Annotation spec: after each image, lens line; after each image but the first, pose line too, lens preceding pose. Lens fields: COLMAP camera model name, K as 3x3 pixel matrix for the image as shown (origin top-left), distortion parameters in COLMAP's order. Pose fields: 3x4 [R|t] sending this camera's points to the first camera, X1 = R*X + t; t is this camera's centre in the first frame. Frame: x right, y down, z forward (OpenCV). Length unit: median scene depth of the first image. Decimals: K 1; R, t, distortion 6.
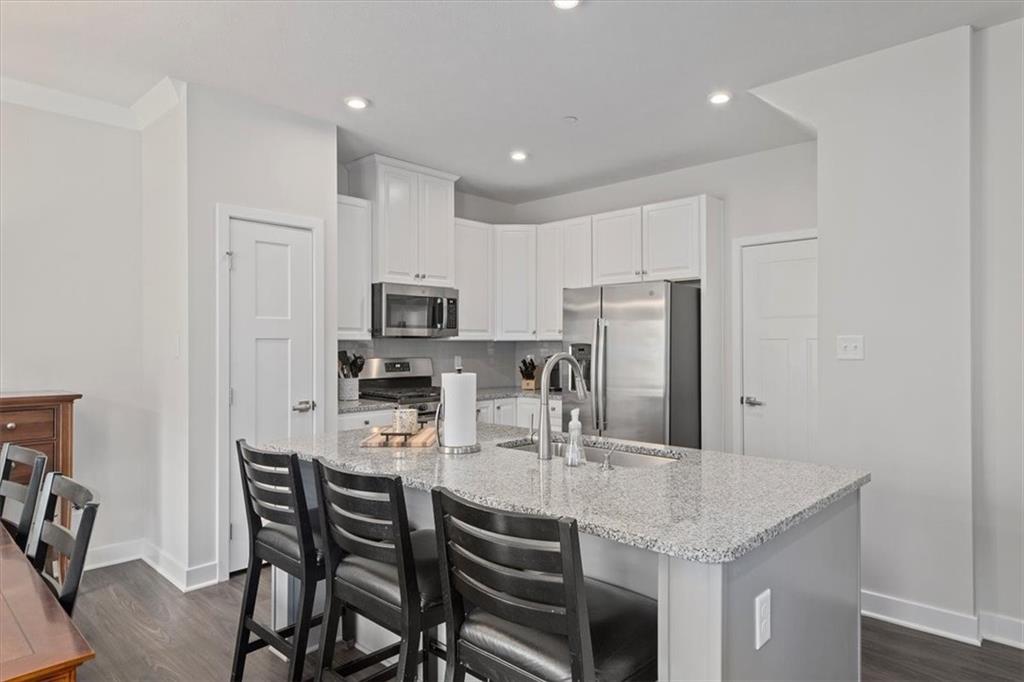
lens RADIAL K [[607.8, 0, 516.2], [0, 607.8, 338.0], [0, 0, 1]] dist [0.022186, -0.001753]
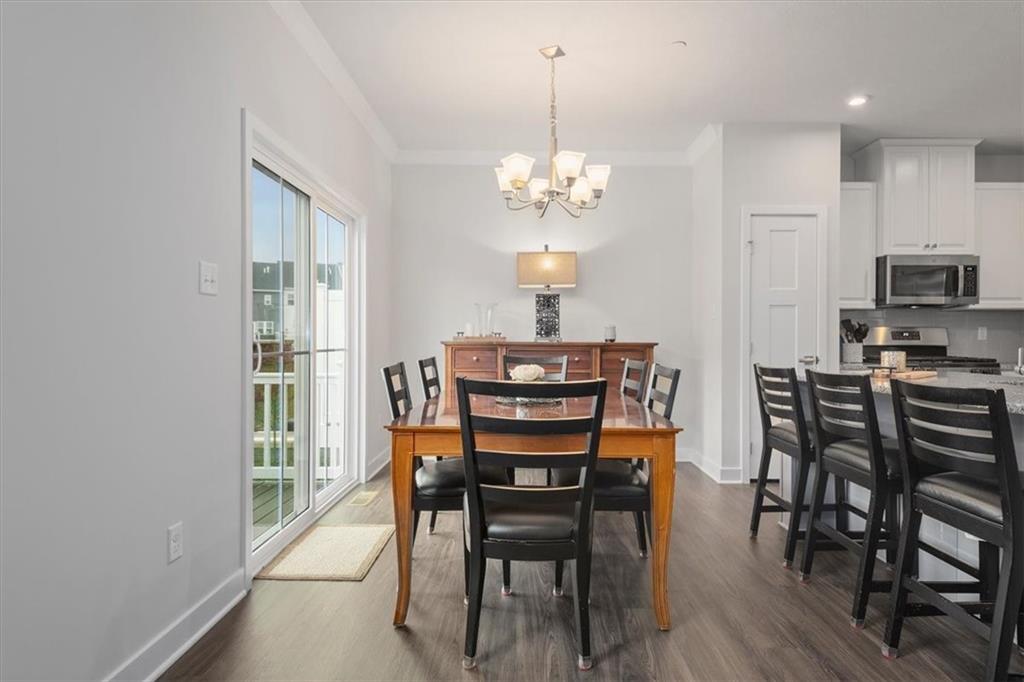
lens RADIAL K [[607.8, 0, 515.1], [0, 607.8, 342.8], [0, 0, 1]] dist [0.022186, -0.001753]
pose [[0.688761, 0.001448, -0.724987, 0.121873], [-0.005477, 0.999980, -0.003206, 0.075810], [0.724968, 0.006179, 0.688755, -0.246633]]
